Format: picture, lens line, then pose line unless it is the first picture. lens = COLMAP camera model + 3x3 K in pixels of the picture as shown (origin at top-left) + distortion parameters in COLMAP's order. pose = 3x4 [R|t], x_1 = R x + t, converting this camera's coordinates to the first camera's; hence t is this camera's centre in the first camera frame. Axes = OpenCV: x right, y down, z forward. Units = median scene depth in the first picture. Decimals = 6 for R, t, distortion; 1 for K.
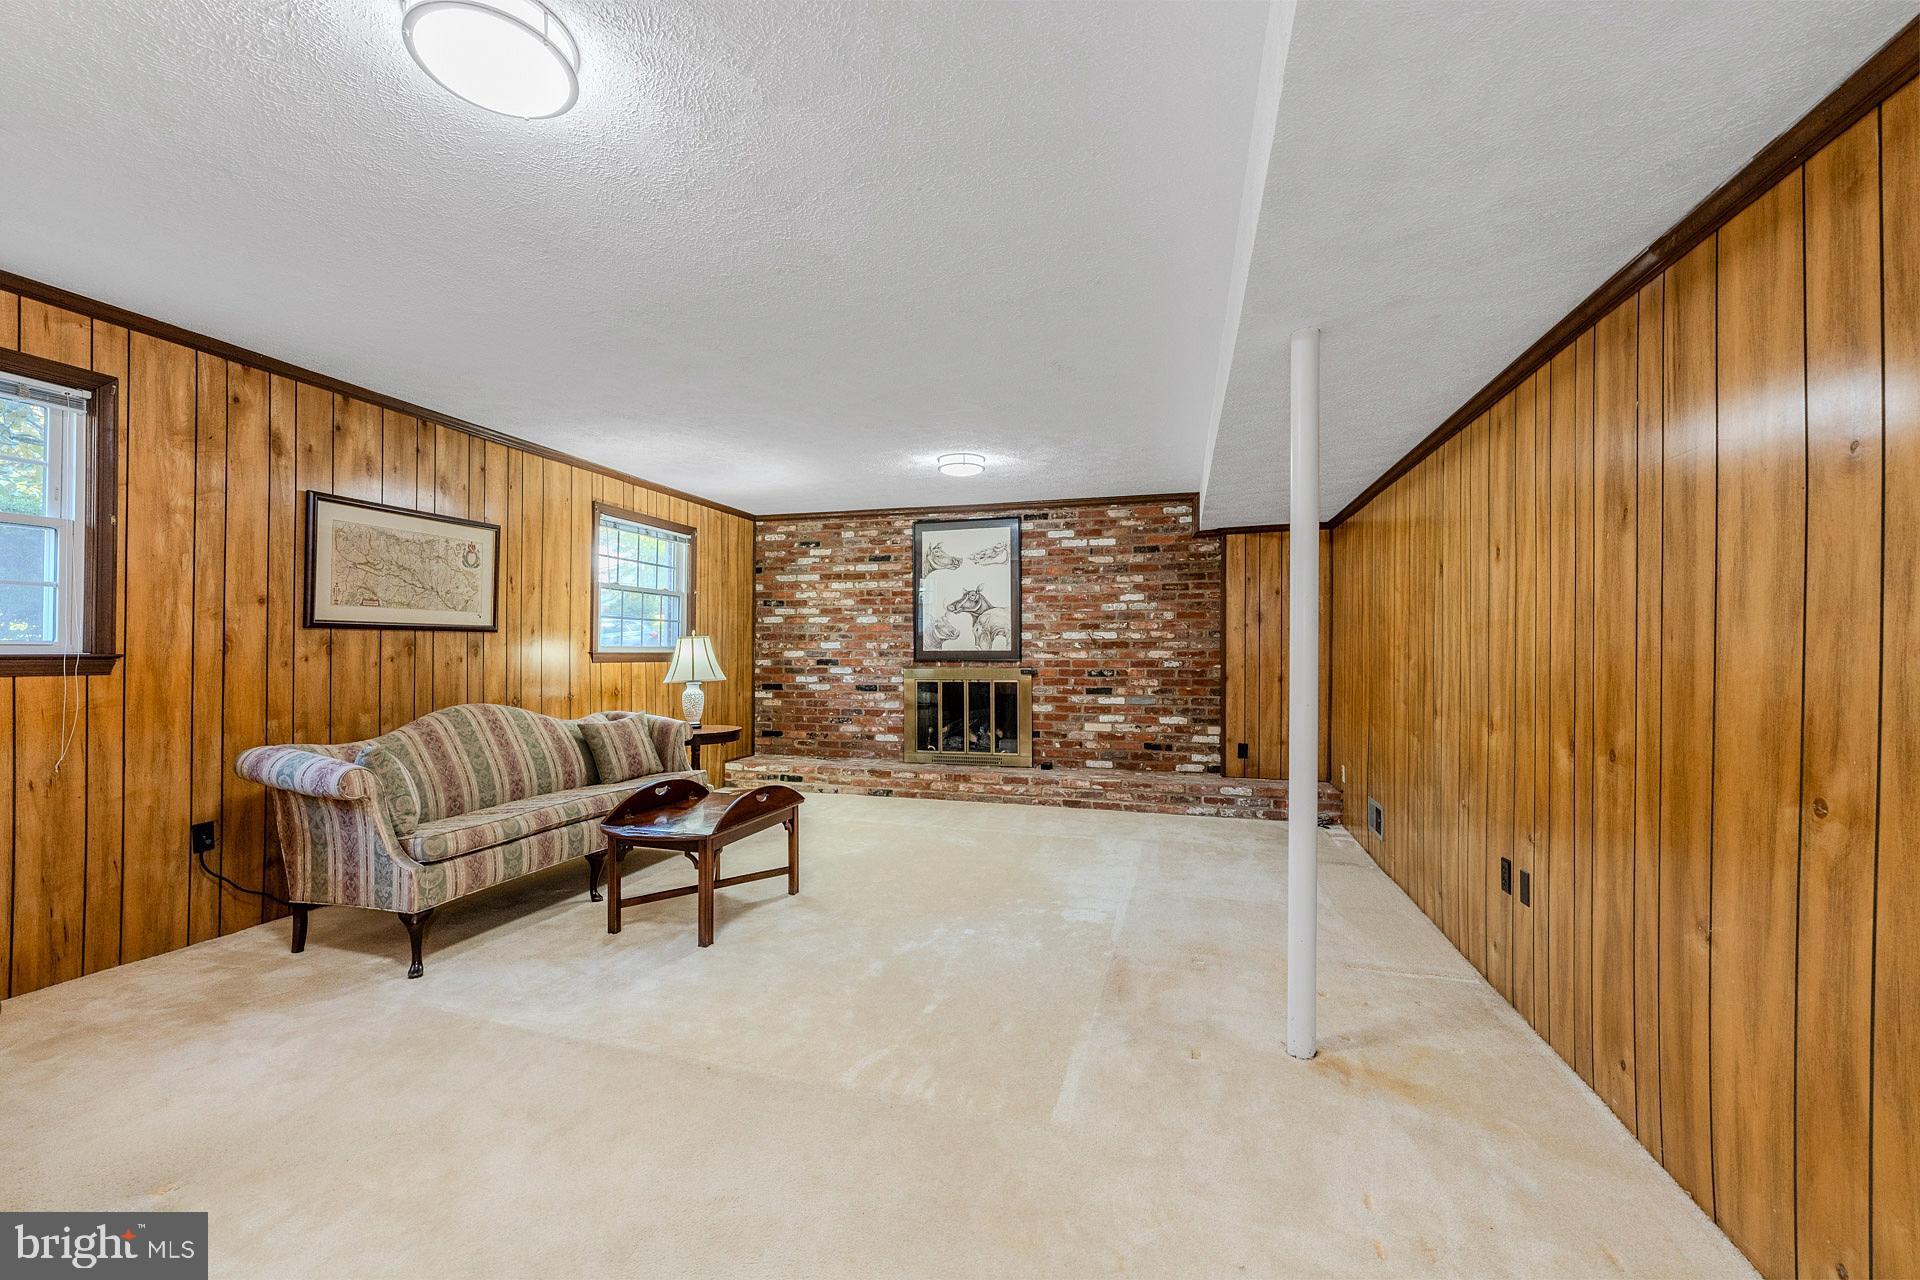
lens RADIAL K [[768.7, 0, 959.9], [0, 768.7, 647.9], [0, 0, 1]] dist [-0.001802, -0.000146]
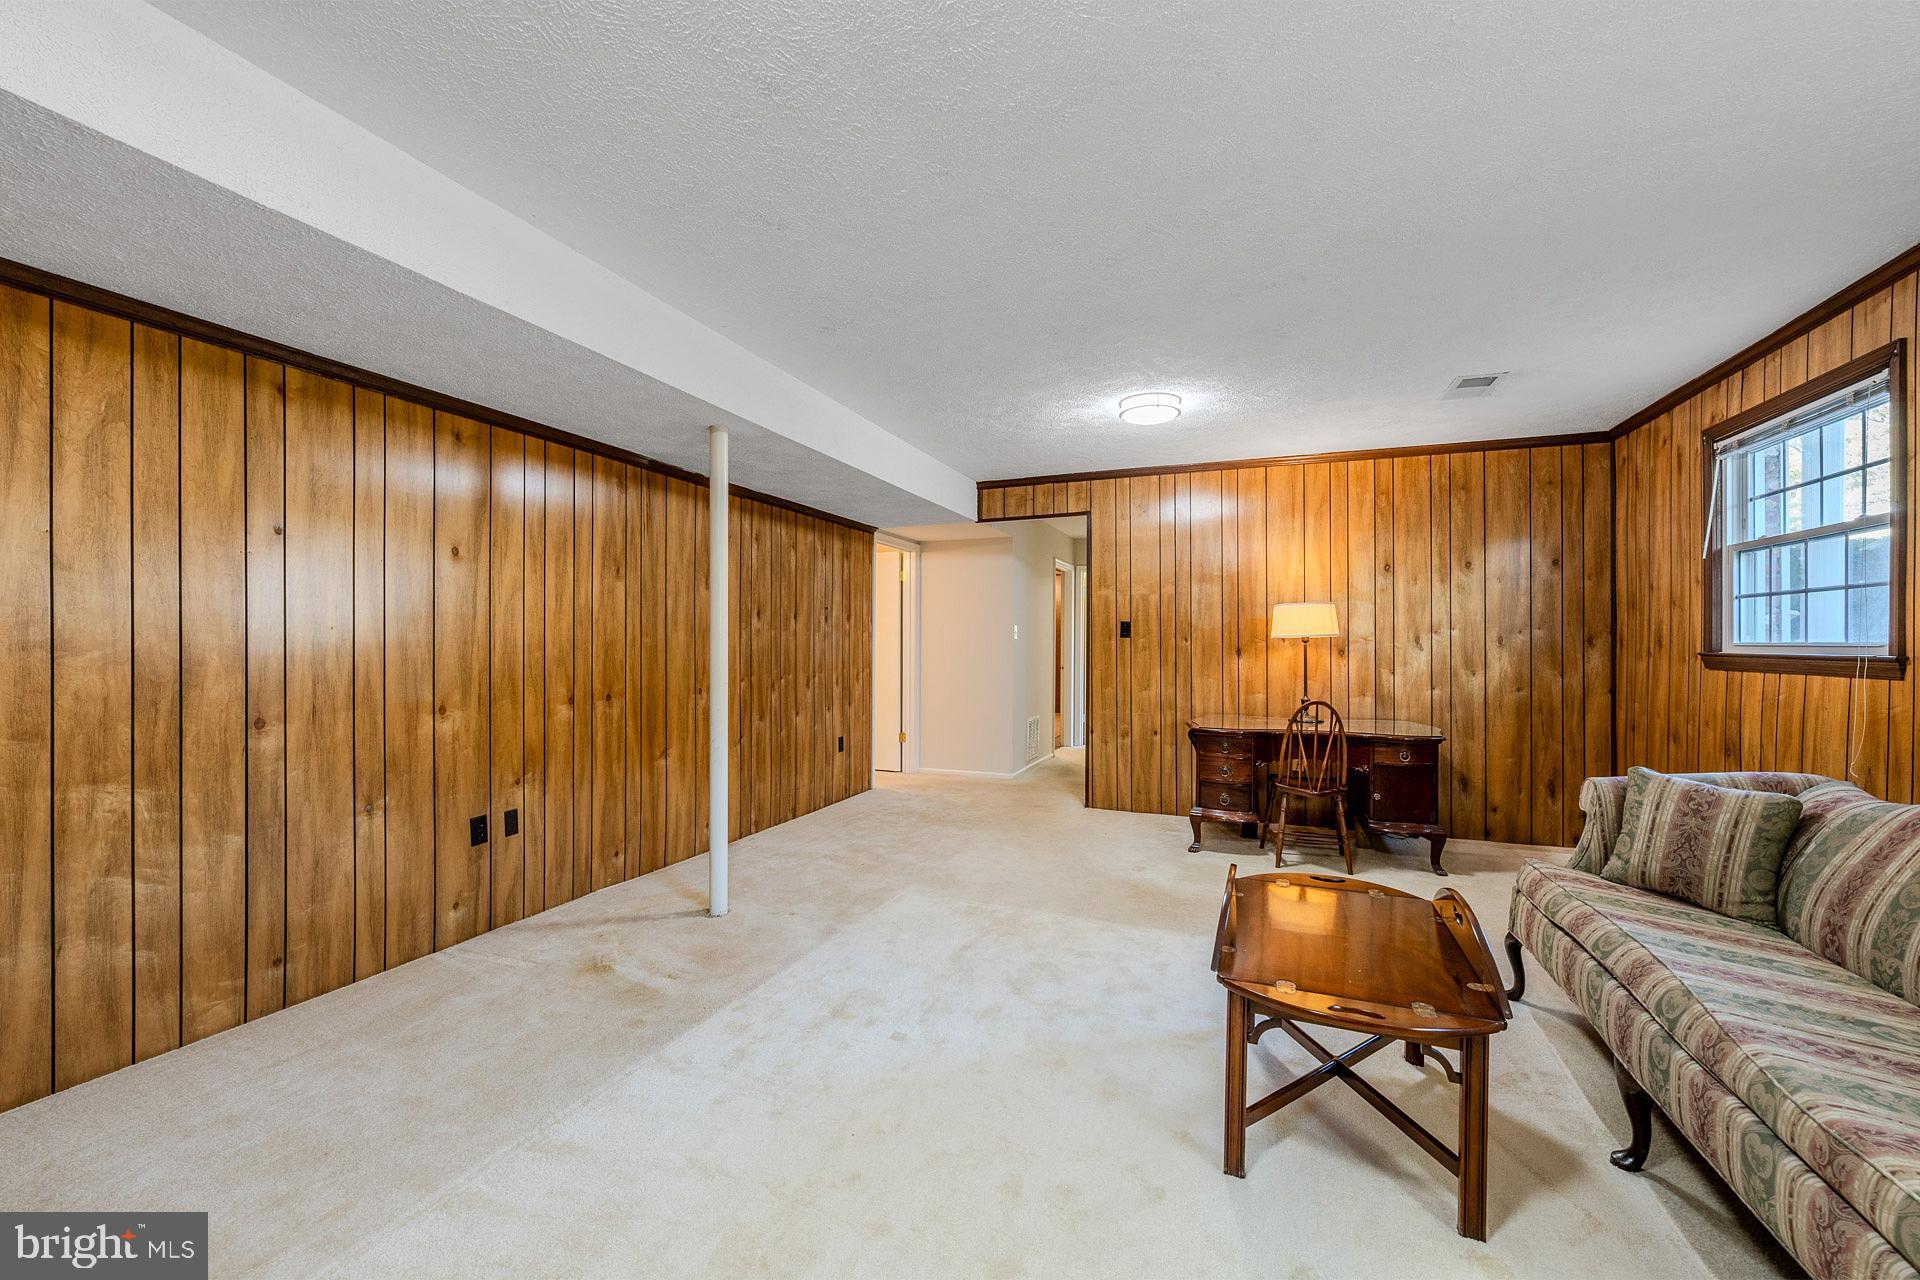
lens RADIAL K [[768.7, 0, 959.9], [0, 768.7, 642.9], [0, 0, 1]] dist [-0.001802, -0.000146]
pose [[-0.995753, -0.008331, 0.091692, -0.151791], [-0.008850, 0.999947, -0.005259, 0.007987], [-0.091643, -0.006048, -0.995774, 2.452155]]
